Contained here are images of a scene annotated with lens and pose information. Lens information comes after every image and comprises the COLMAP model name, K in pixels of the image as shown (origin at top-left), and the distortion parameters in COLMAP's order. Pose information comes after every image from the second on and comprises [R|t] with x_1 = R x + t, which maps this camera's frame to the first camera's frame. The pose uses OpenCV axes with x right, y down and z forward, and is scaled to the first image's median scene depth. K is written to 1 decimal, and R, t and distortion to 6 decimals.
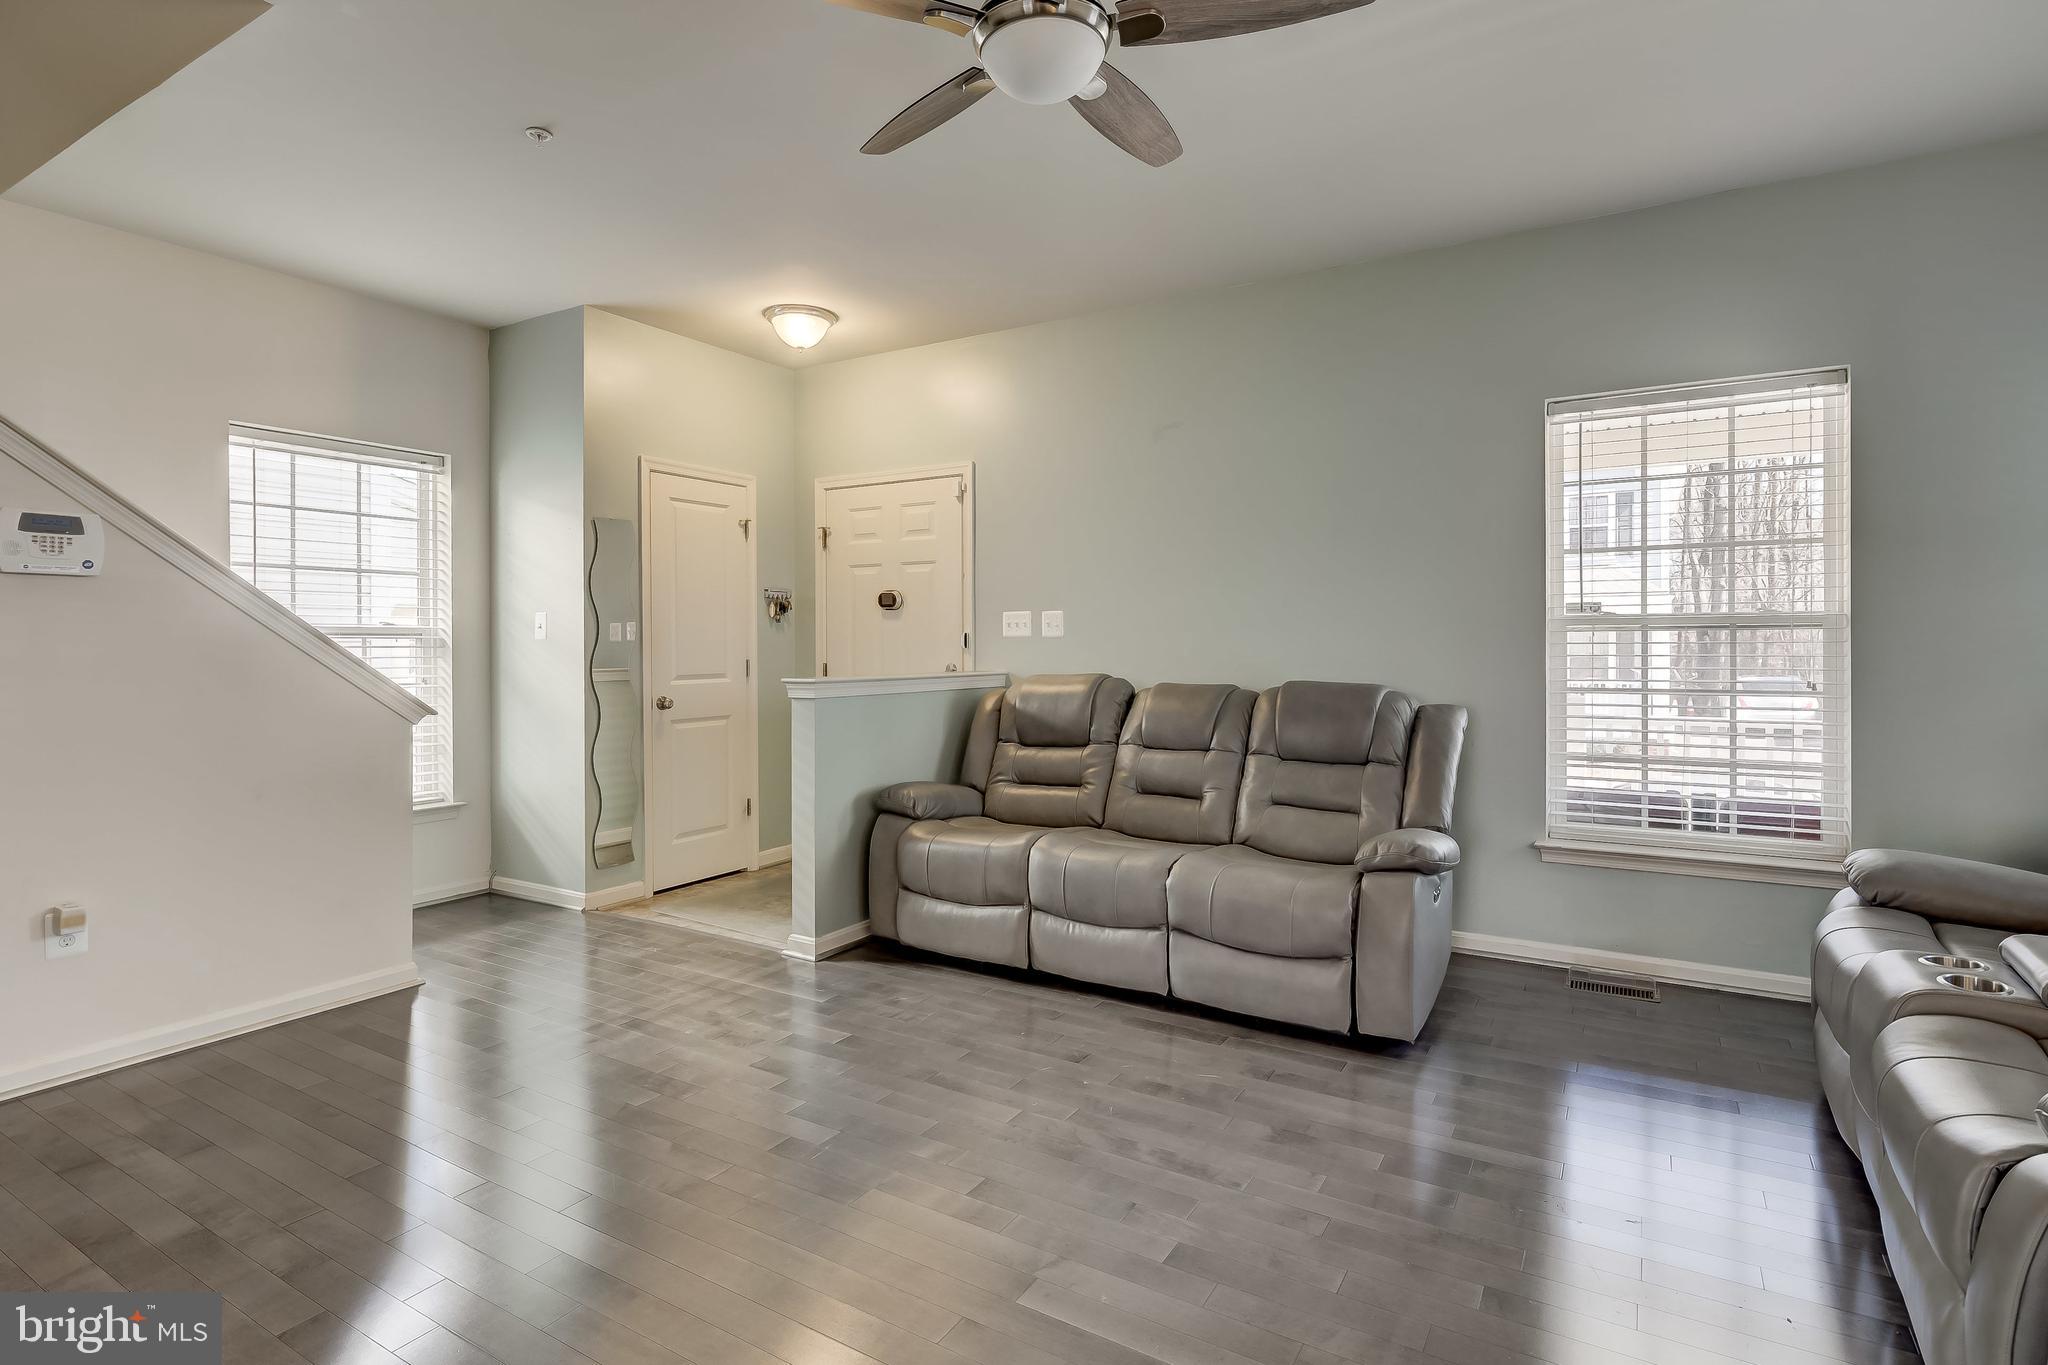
lens RADIAL K [[1005.7, 0, 1030.6], [0, 1005.7, 651.2], [0, 0, 1]] dist [-0.004738, -0.000486]
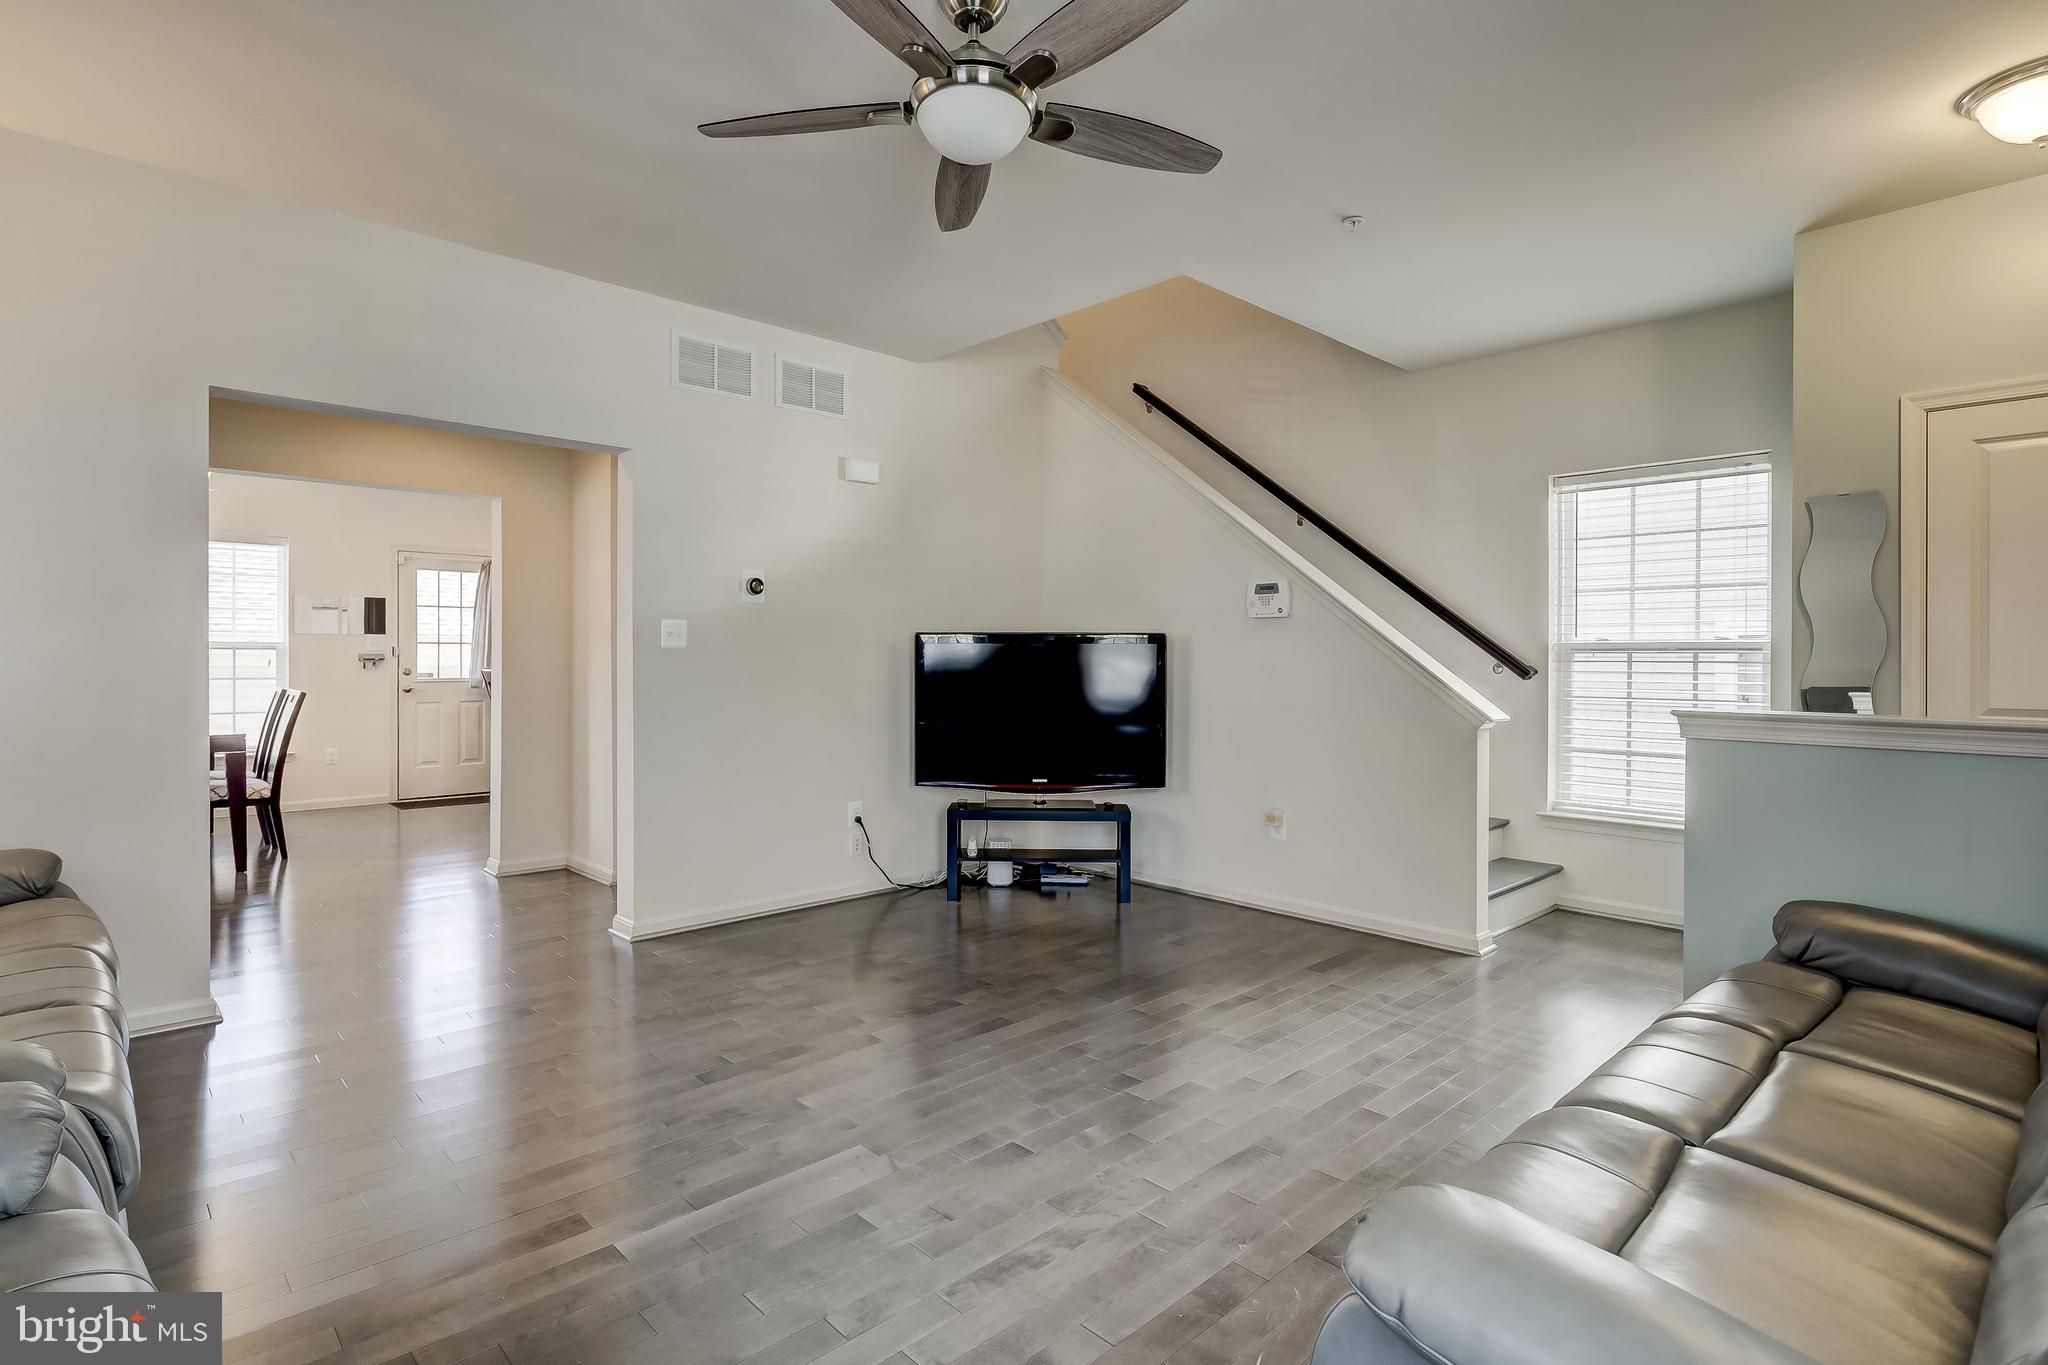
lens RADIAL K [[1005.7, 0, 1030.6], [0, 1005.7, 651.2], [0, 0, 1]] dist [-0.004738, -0.000486]
pose [[-0.249279, 0.000325, -0.968432, 0.821856], [-0.009707, 0.999949, 0.002834, -0.018407], [0.968383, 0.010107, -0.249263, 1.026333]]
